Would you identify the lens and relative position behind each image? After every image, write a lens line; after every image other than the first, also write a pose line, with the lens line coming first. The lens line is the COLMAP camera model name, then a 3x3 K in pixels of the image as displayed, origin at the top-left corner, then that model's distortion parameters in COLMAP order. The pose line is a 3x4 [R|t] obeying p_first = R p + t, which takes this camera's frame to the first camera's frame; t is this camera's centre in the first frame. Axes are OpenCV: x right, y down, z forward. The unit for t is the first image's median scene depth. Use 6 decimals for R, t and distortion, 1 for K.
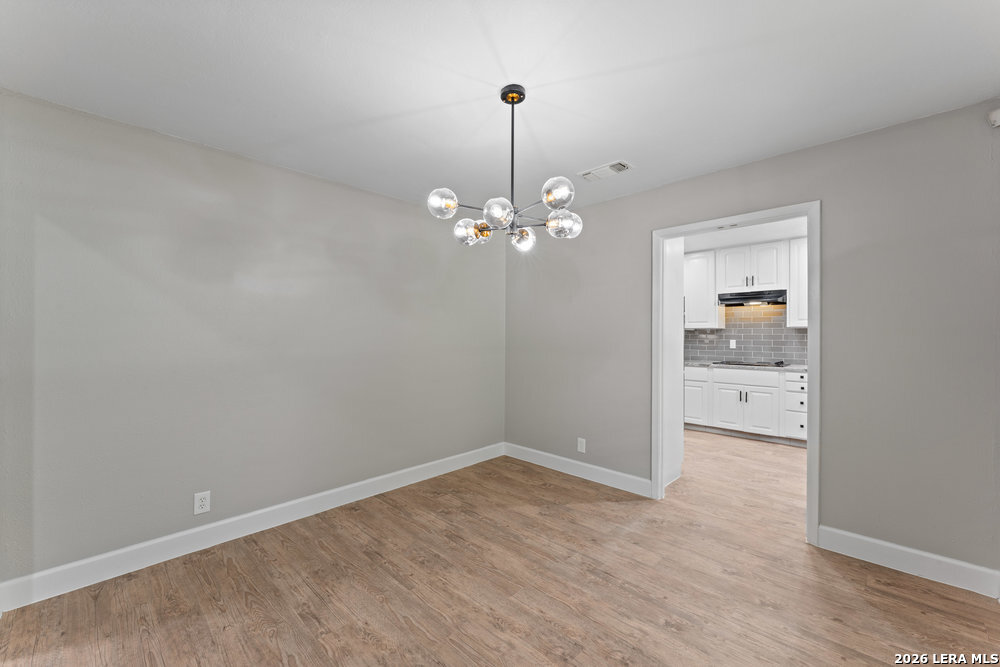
lens RADIAL K [[405.2, 0, 492.9], [0, 405.2, 331.3], [0, 0, 1]] dist [-0.000080, 0.000303]
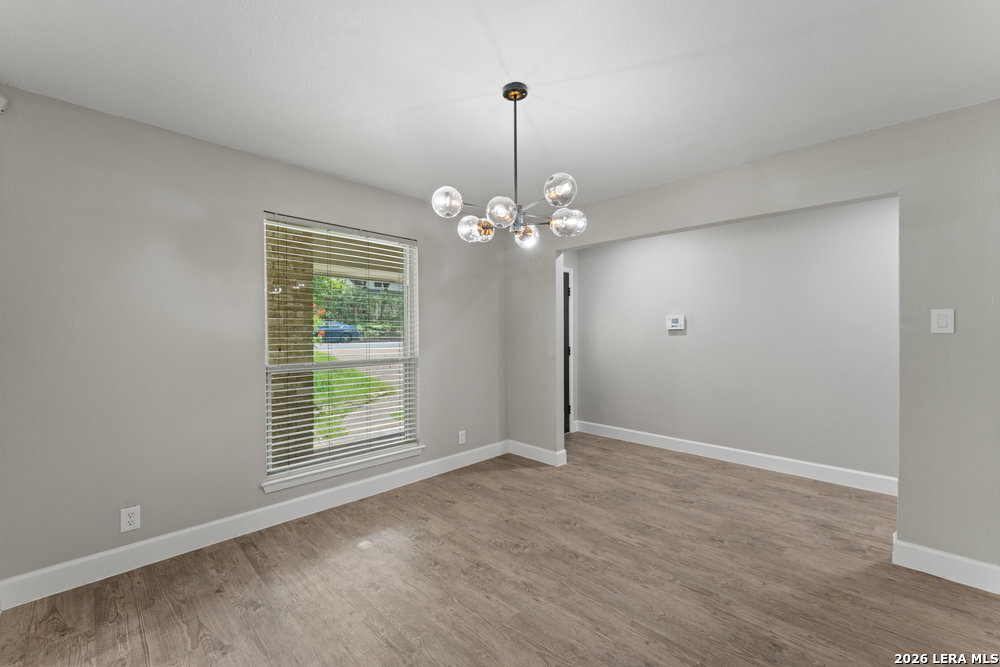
lens RADIAL K [[405.2, 0, 494.7], [0, 405.2, 335.9], [0, 0, 1]] dist [-0.000080, 0.000303]
pose [[-0.999999, -0.000009, 0.001235, 0.101451], [-0.000007, 0.999998, 0.002128, 0.019850], [-0.001235, 0.002128, -0.999997, 2.044173]]
